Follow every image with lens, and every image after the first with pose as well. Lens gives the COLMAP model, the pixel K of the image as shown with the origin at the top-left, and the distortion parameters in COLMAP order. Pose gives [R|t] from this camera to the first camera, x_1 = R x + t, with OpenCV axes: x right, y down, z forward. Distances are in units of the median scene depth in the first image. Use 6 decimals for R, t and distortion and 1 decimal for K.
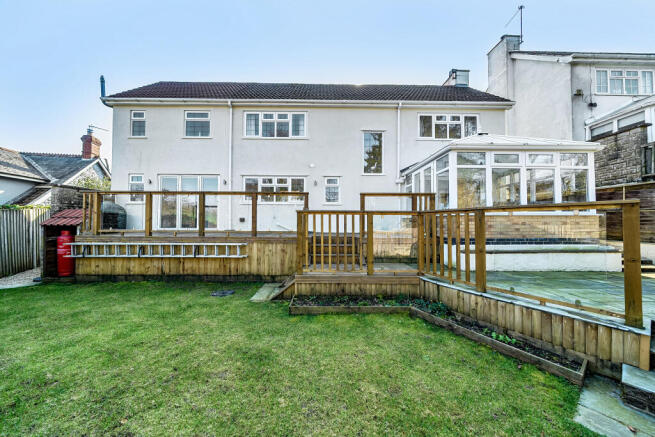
lens RADIAL K [[225.4, 0, 327.2], [0, 225.4, 218.5], [0, 0, 1]] dist [-0.000871, 0.000086]
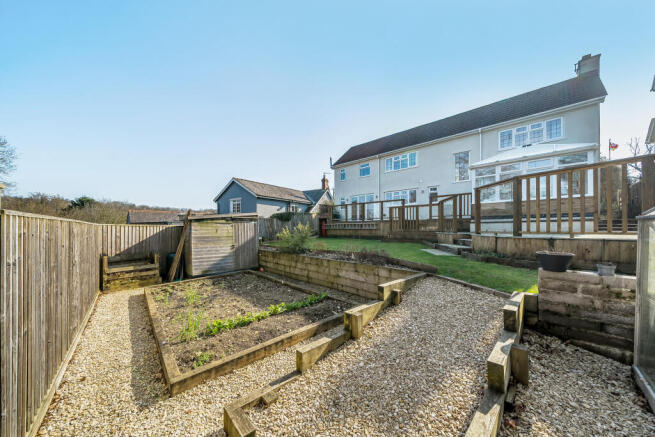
lens RADIAL K [[225.4, 0, 321.5], [0, 225.4, 226.7], [0, 0, 1]] dist [-0.000871, 0.000086]
pose [[0.696193, -0.009189, -0.717796, 0.633248], [0.018031, 0.999826, 0.004689, 0.086817], [0.717628, -0.016207, 0.696238, -0.738516]]
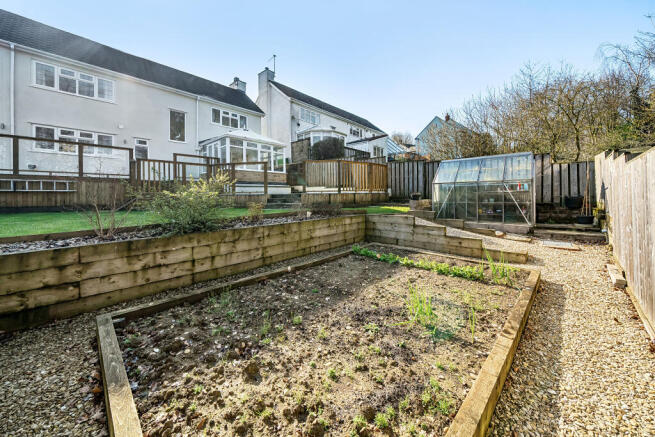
lens RADIAL K [[236.3, 0, 329.0], [0, 236.3, 195.7], [0, 0, 1]] dist [-0.008556, -0.000200]
pose [[0.676395, -0.011915, 0.736443, -0.245012], [-0.001327, 0.999848, 0.017395, 0.115114], [-0.736538, -0.012743, 0.676276, -0.692832]]
